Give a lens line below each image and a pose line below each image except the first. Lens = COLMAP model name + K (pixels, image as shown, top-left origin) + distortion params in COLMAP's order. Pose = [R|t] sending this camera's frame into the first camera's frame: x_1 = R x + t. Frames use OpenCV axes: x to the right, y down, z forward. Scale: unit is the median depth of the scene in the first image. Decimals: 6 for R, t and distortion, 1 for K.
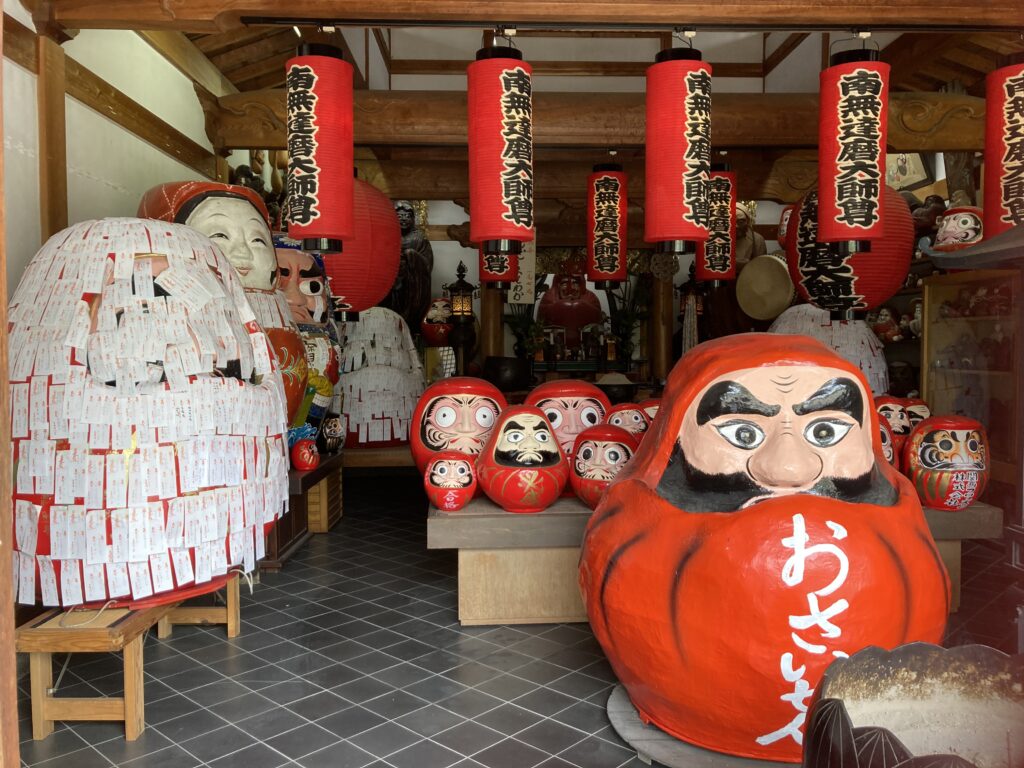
lens RADIAL K [[826.1, 0, 512.4], [0, 826.1, 385.0], [0, 0, 1]] dist [0.007801, -0.030251]
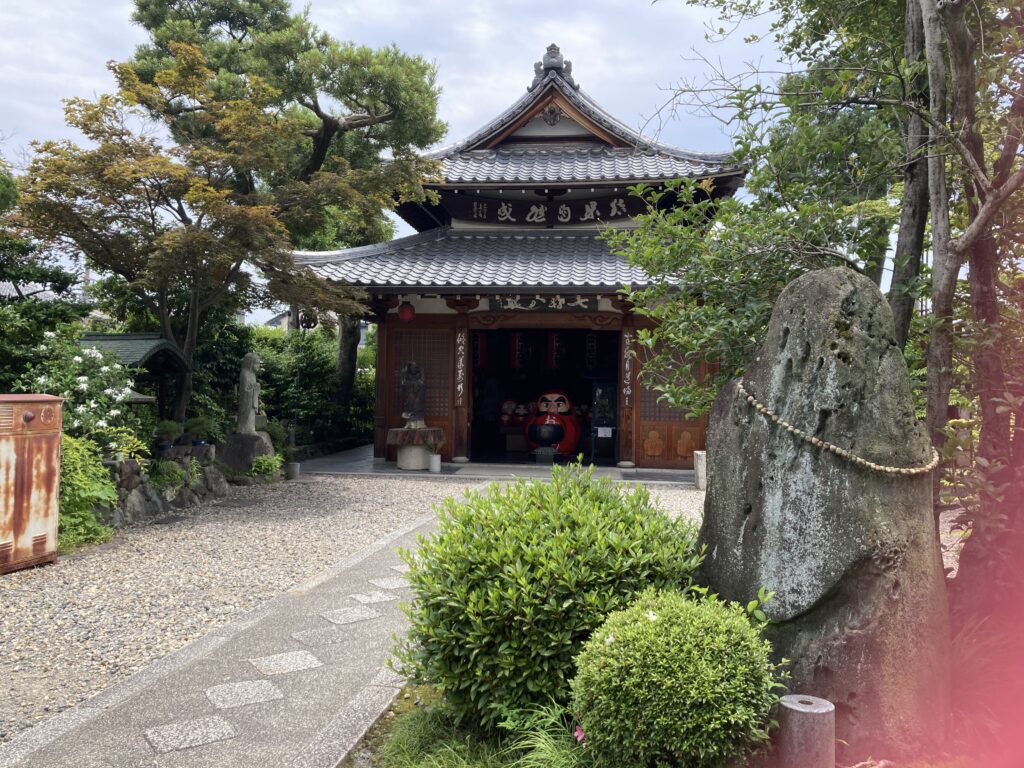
lens RADIAL K [[826.1, 0, 509.0], [0, 826.1, 384.3], [0, 0, 1]] dist [0.007801, -0.030251]
pose [[0.988544, 0.018652, -0.149779, 0.926702], [-0.027070, 0.998155, -0.054358, 0.250205], [0.148489, 0.057789, 0.987224, -5.223909]]
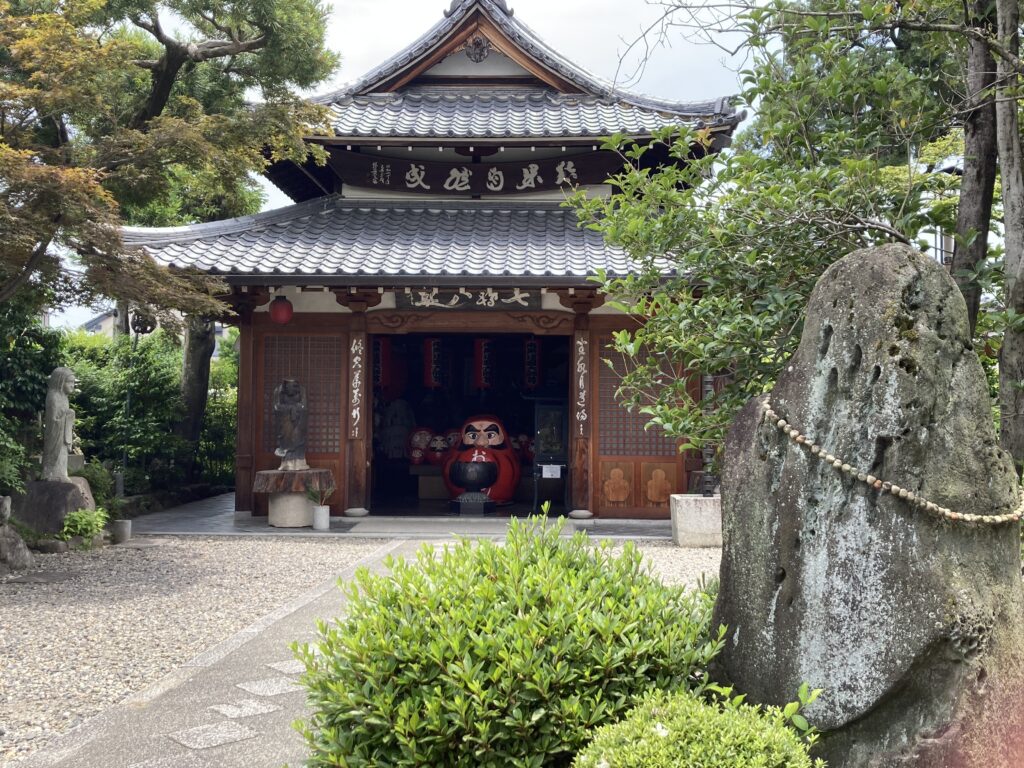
lens RADIAL K [[1096.5, 0, 513.4], [0, 1096.5, 385.6], [0, 0, 1]] dist [0.000229, 0.000000]
pose [[0.998206, 0.009661, -0.059086, 0.860312], [-0.014240, 0.996884, -0.077580, 0.250877], [0.058153, 0.078283, 0.995234, -5.137237]]
